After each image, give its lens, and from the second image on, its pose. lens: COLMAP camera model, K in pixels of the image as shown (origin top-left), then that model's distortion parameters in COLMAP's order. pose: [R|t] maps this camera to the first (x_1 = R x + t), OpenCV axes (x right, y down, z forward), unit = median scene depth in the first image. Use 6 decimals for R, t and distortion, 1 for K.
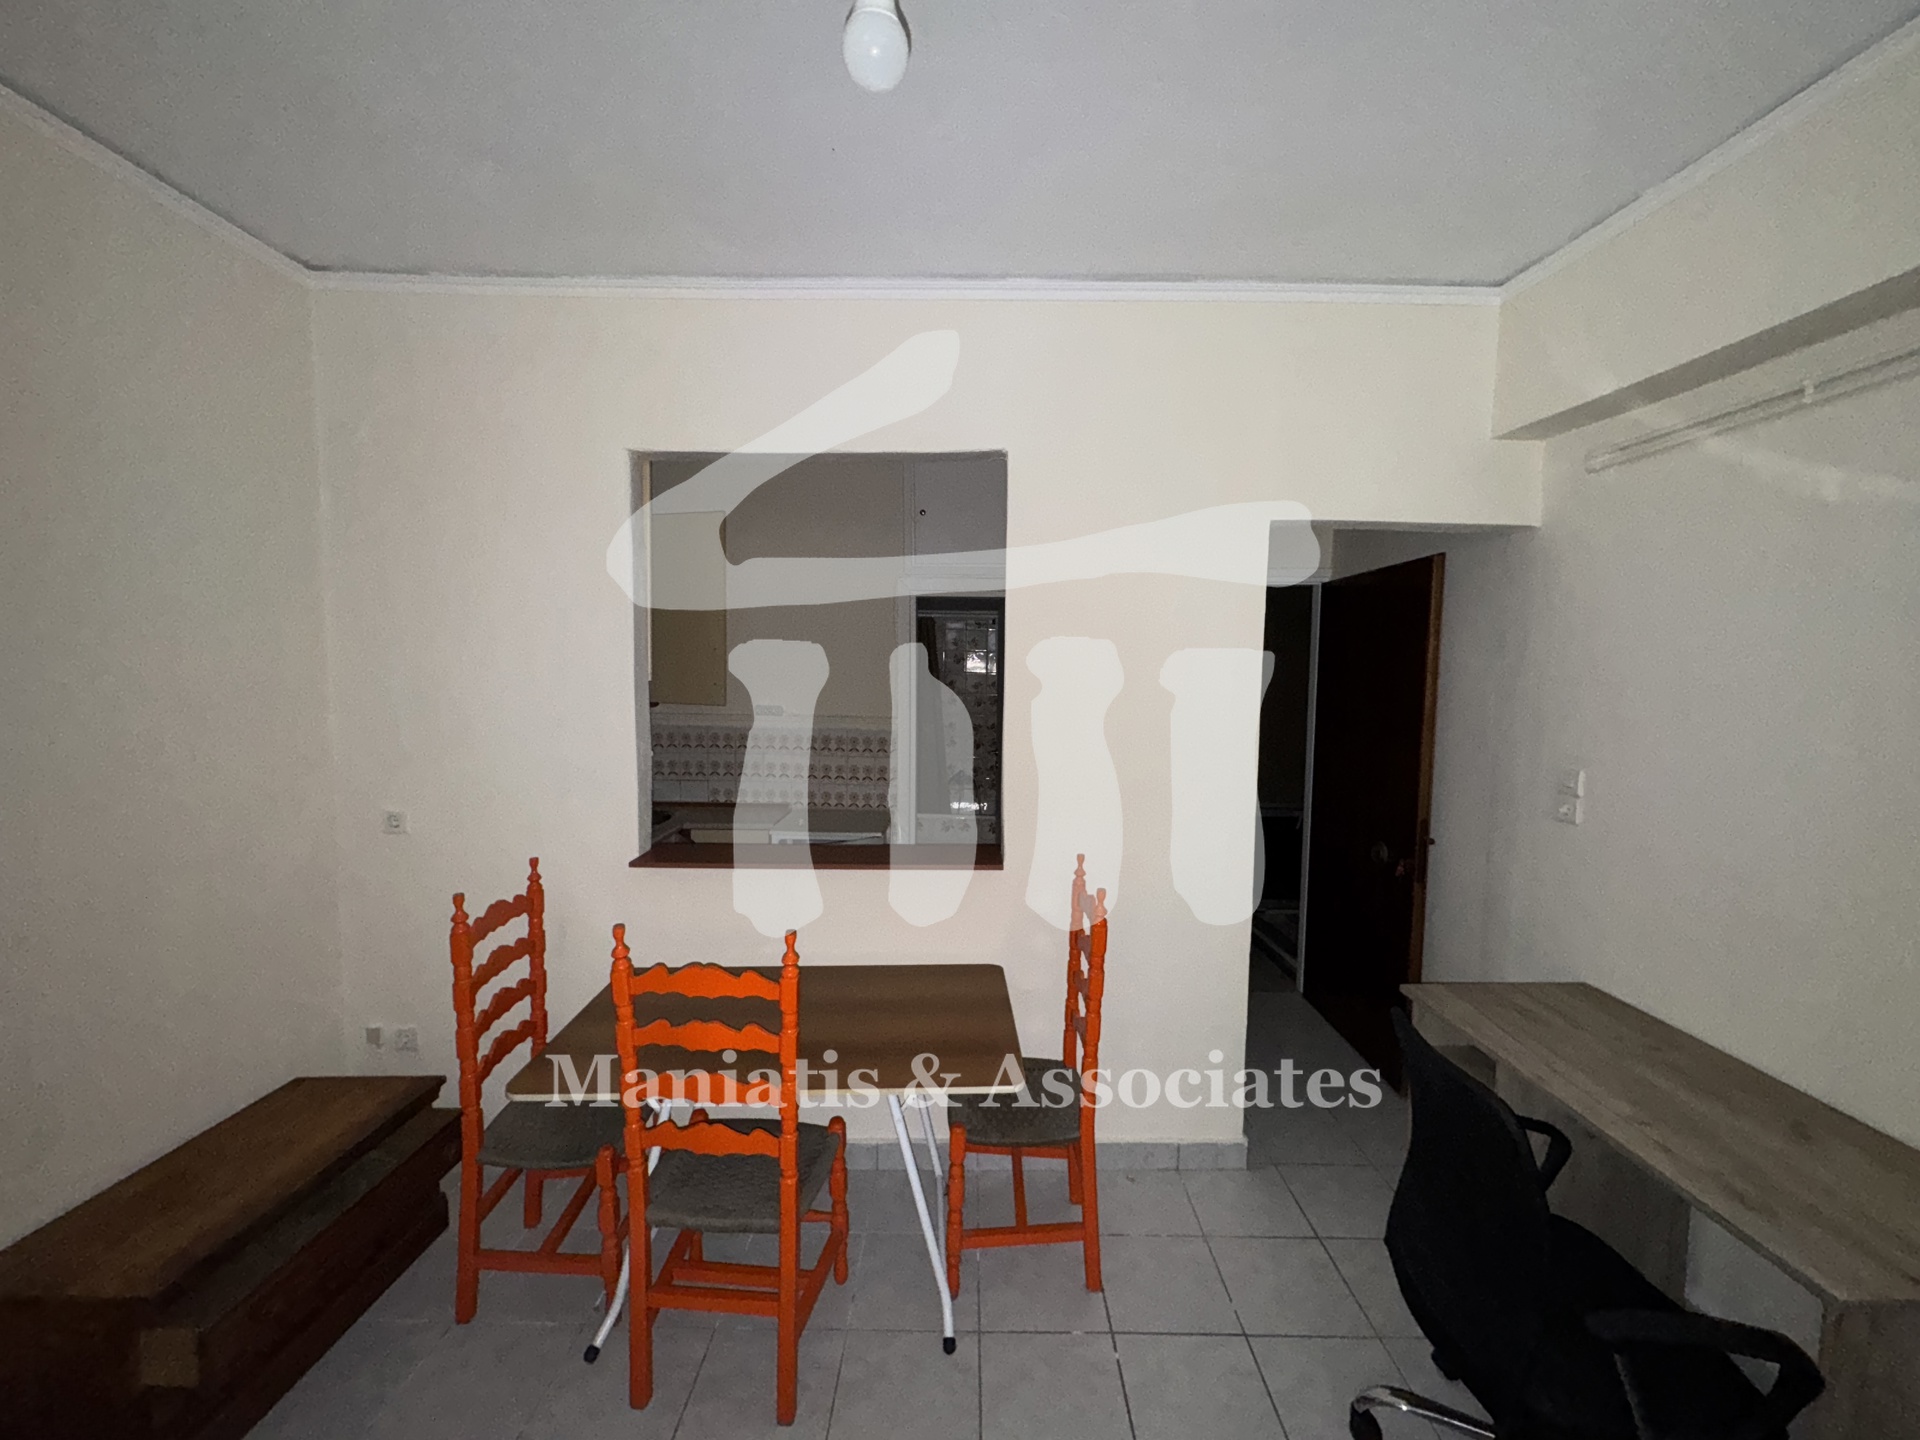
lens RADIAL K [[768.2, 0, 966.3], [0, 768.2, 721.0], [0, 0, 1]] dist [-0.002720, -0.000136]
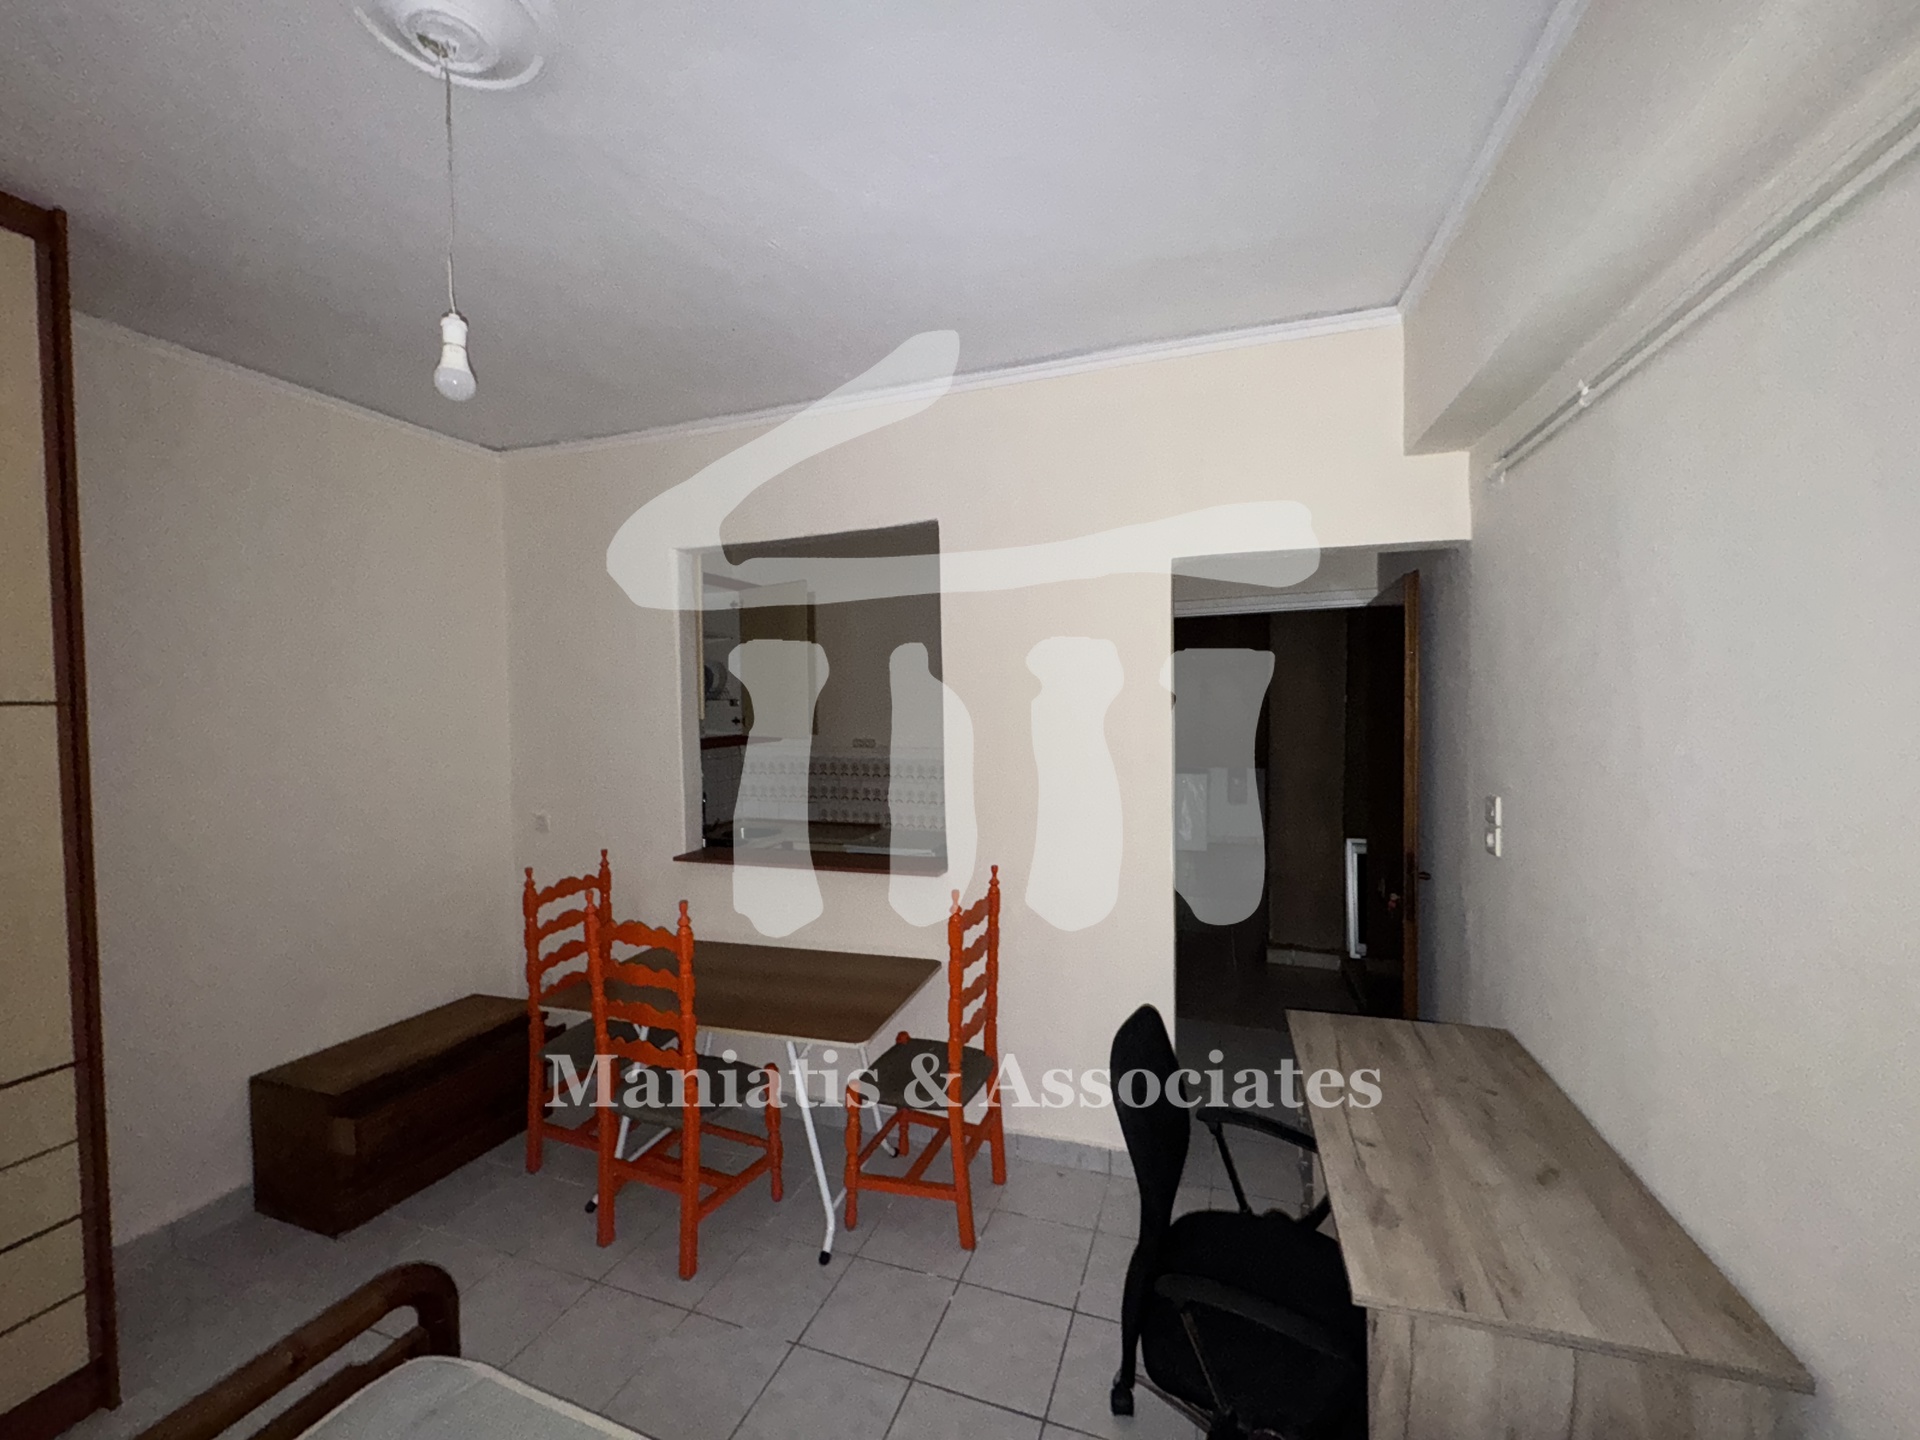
lens RADIAL K [[768.2, 0, 963.9], [0, 768.2, 718.8], [0, 0, 1]] dist [-0.002720, -0.000136]
pose [[0.944645, -0.018015, -0.327599, 0.471220], [0.002553, 0.998865, -0.047567, 0.009492], [0.328084, 0.044098, 0.943619, -0.095036]]
